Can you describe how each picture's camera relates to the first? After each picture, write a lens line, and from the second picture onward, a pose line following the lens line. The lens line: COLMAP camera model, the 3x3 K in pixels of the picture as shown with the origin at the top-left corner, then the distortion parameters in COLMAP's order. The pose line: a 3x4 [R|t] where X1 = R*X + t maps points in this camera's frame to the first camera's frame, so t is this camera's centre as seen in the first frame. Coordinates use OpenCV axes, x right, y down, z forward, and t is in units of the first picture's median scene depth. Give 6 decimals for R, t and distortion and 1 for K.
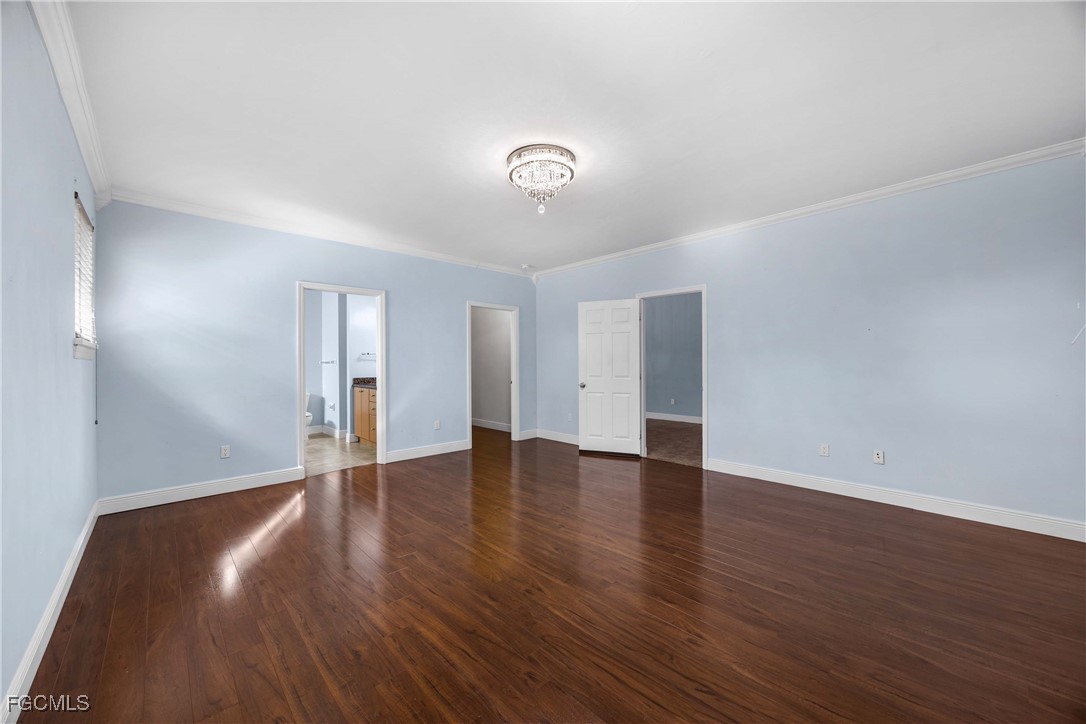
lens RADIAL K [[412.8, 0, 545.0], [0, 412.8, 363.9], [0, 0, 1]] dist [-0.002710, 0.000328]
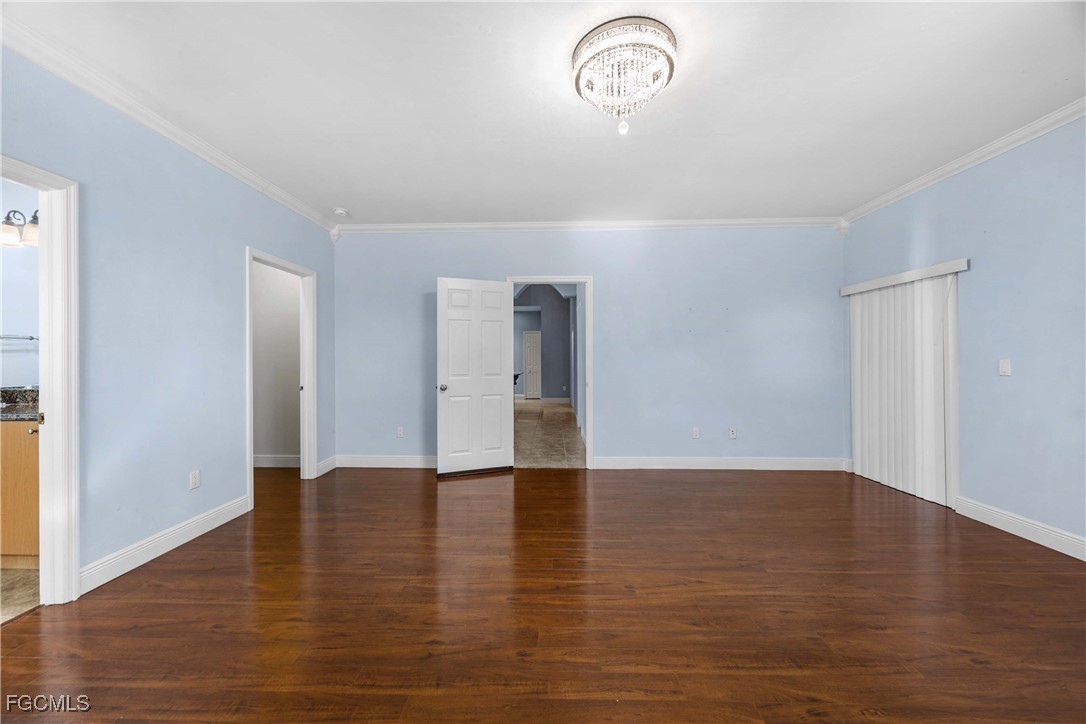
lens RADIAL K [[412.8, 0, 542.0], [0, 412.8, 359.0], [0, 0, 1]] dist [-0.002710, 0.000328]
pose [[0.706952, 0.002248, 0.707257, -0.335699], [0.001882, 0.999985, -0.005060, 0.003908], [-0.707259, 0.004908, 0.706938, 0.361863]]
